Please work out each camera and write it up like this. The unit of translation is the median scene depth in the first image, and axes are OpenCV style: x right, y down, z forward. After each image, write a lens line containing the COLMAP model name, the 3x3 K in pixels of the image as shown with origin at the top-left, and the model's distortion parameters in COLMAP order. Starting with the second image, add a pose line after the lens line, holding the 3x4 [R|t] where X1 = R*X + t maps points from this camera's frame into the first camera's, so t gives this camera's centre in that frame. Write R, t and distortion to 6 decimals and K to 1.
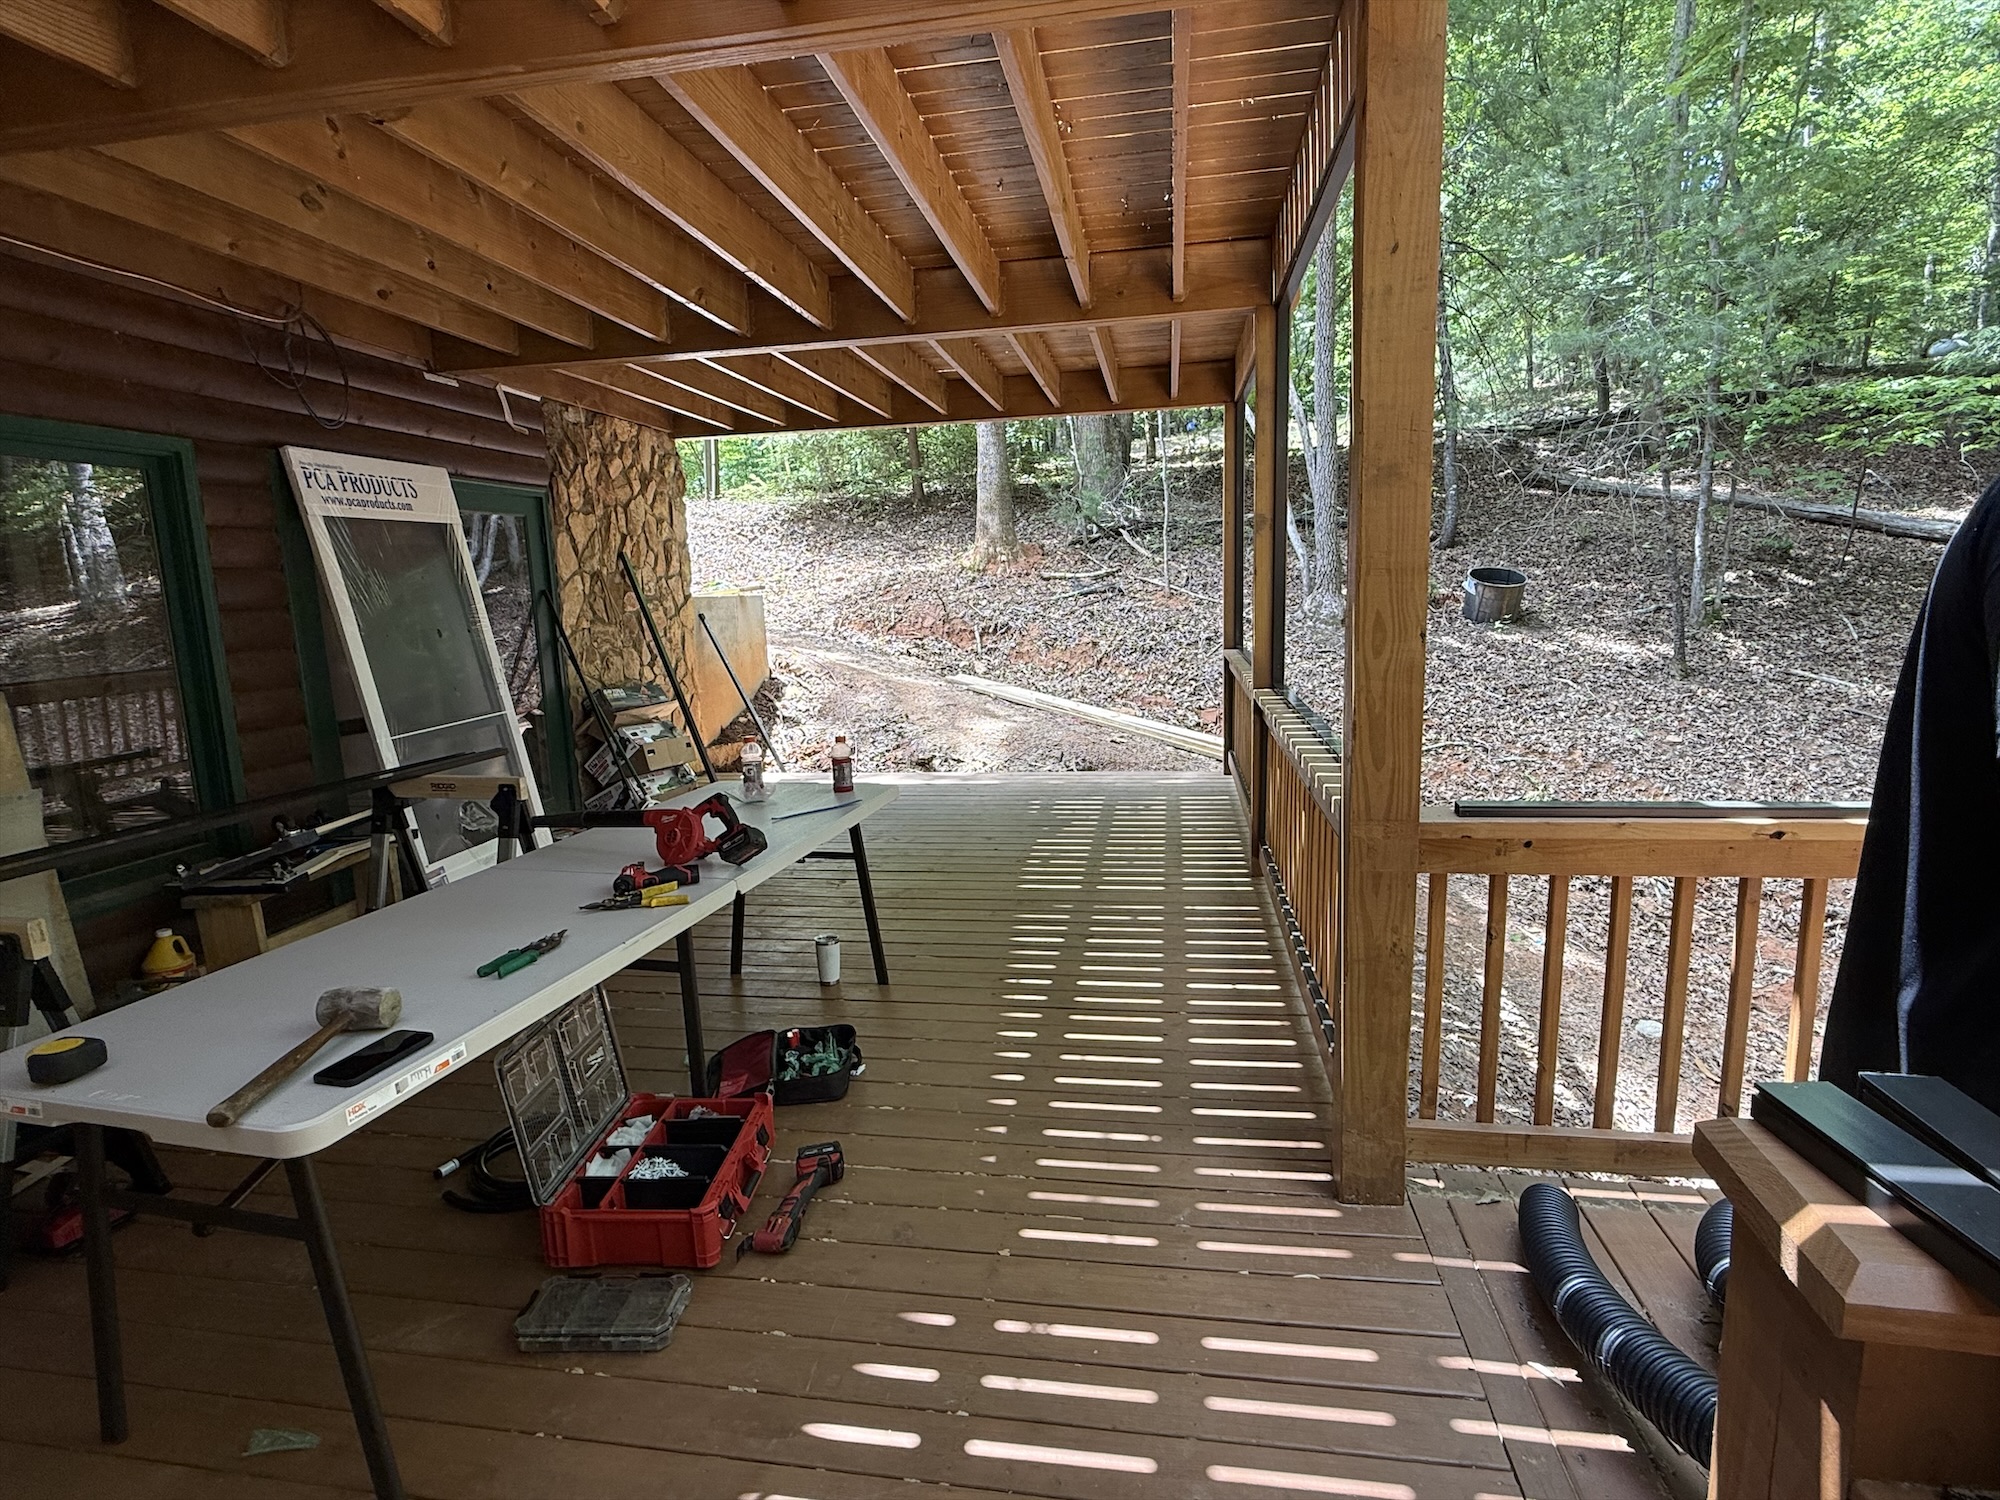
lens RADIAL K [[1002.1, 0, 1000.1], [0, 1002.1, 747.6], [0, 0, 1]] dist [-0.009316, 0.002666]
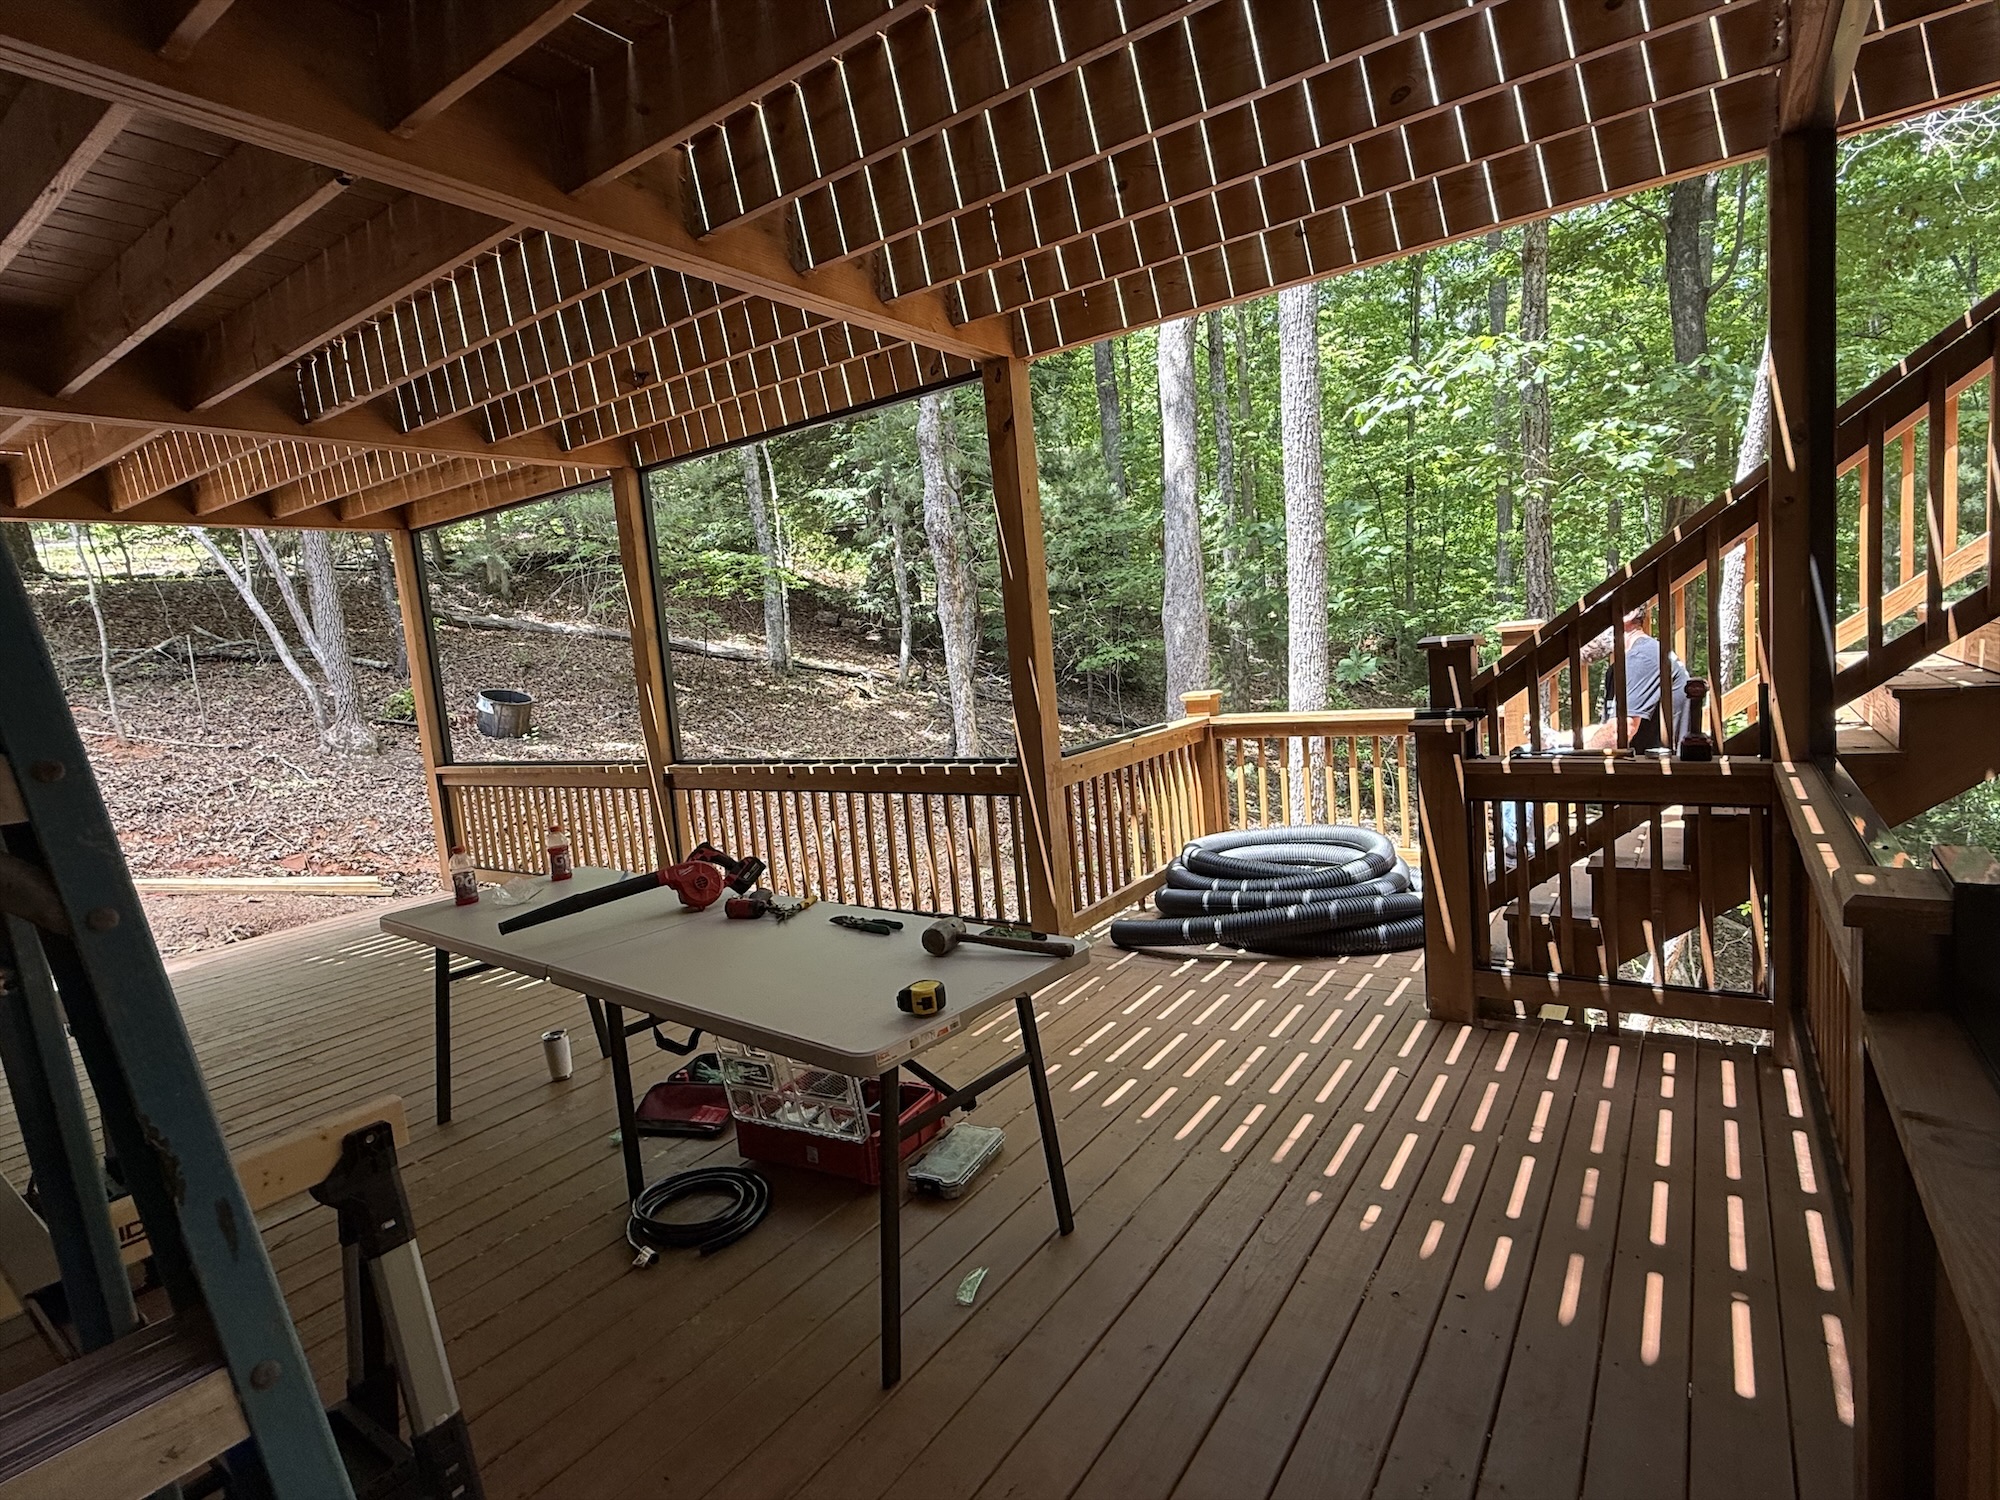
lens RADIAL K [[1002.1, 0, 997.9], [0, 1002.1, 754.2], [0, 0, 1]] dist [-0.009316, 0.002666]
pose [[0.424802, -0.106801, 0.898964, -0.474358], [0.224235, 0.974486, 0.009812, 0.006588], [-0.877076, 0.197411, 0.437912, 0.074444]]
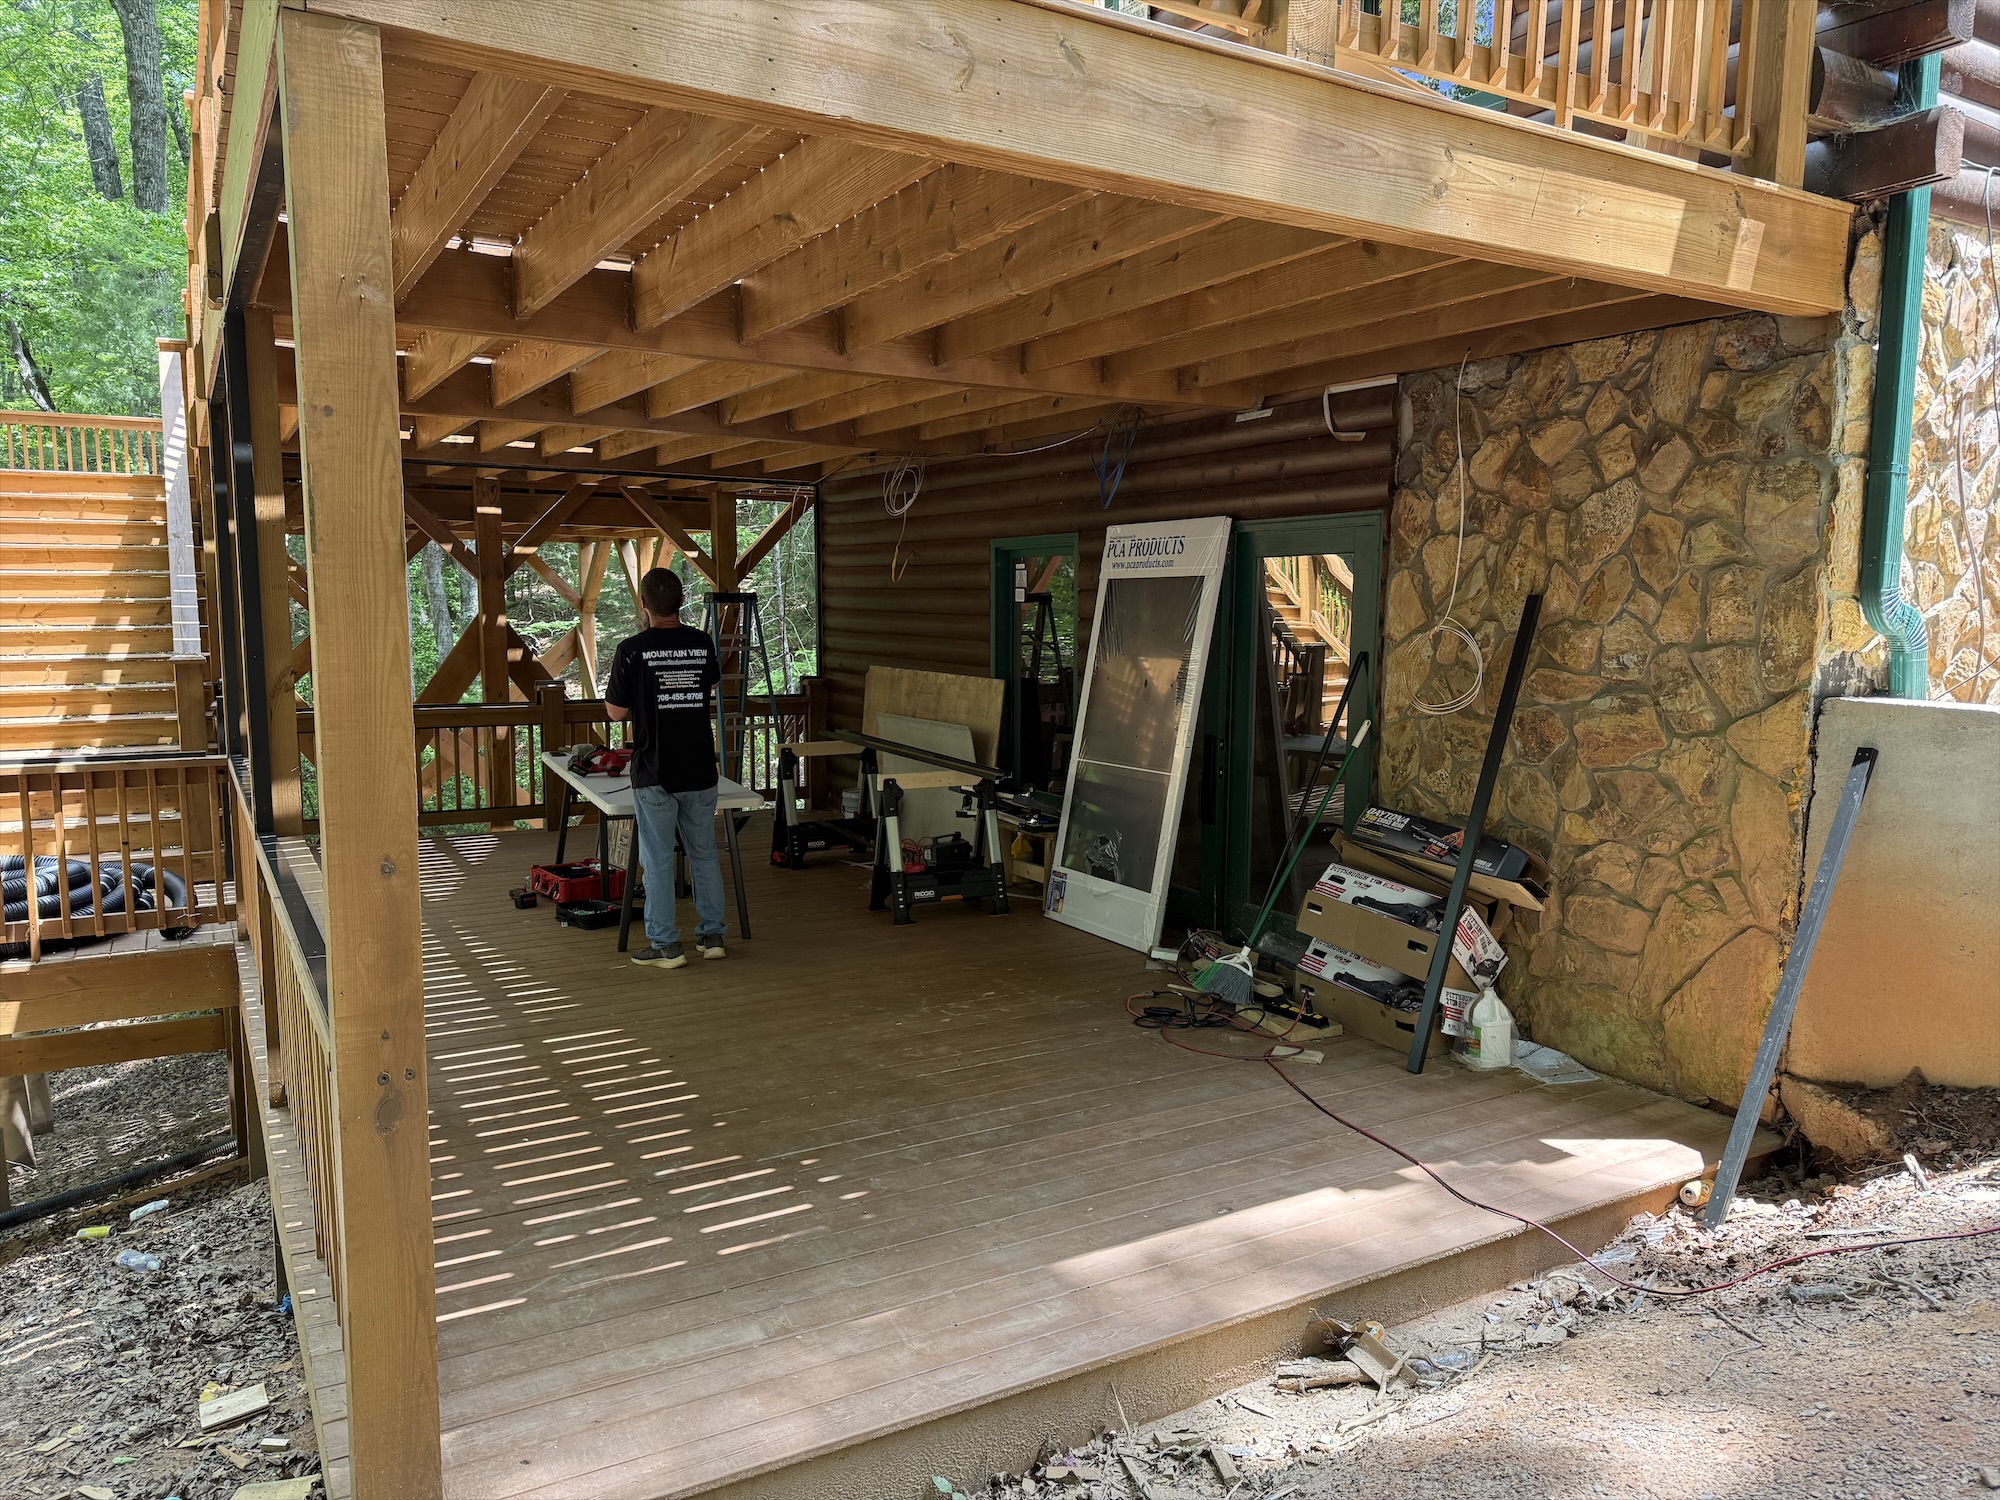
lens RADIAL K [[1376.5, 0, 1000.6], [0, 1376.5, 771.5], [0, 0, 1]] dist [0.022063, -0.018780]
pose [[-0.764832, 0.108349, -0.635053, 0.359127], [-0.085318, 0.960038, 0.266549, -0.298013], [0.638555, 0.258047, -0.725024, 1.478310]]
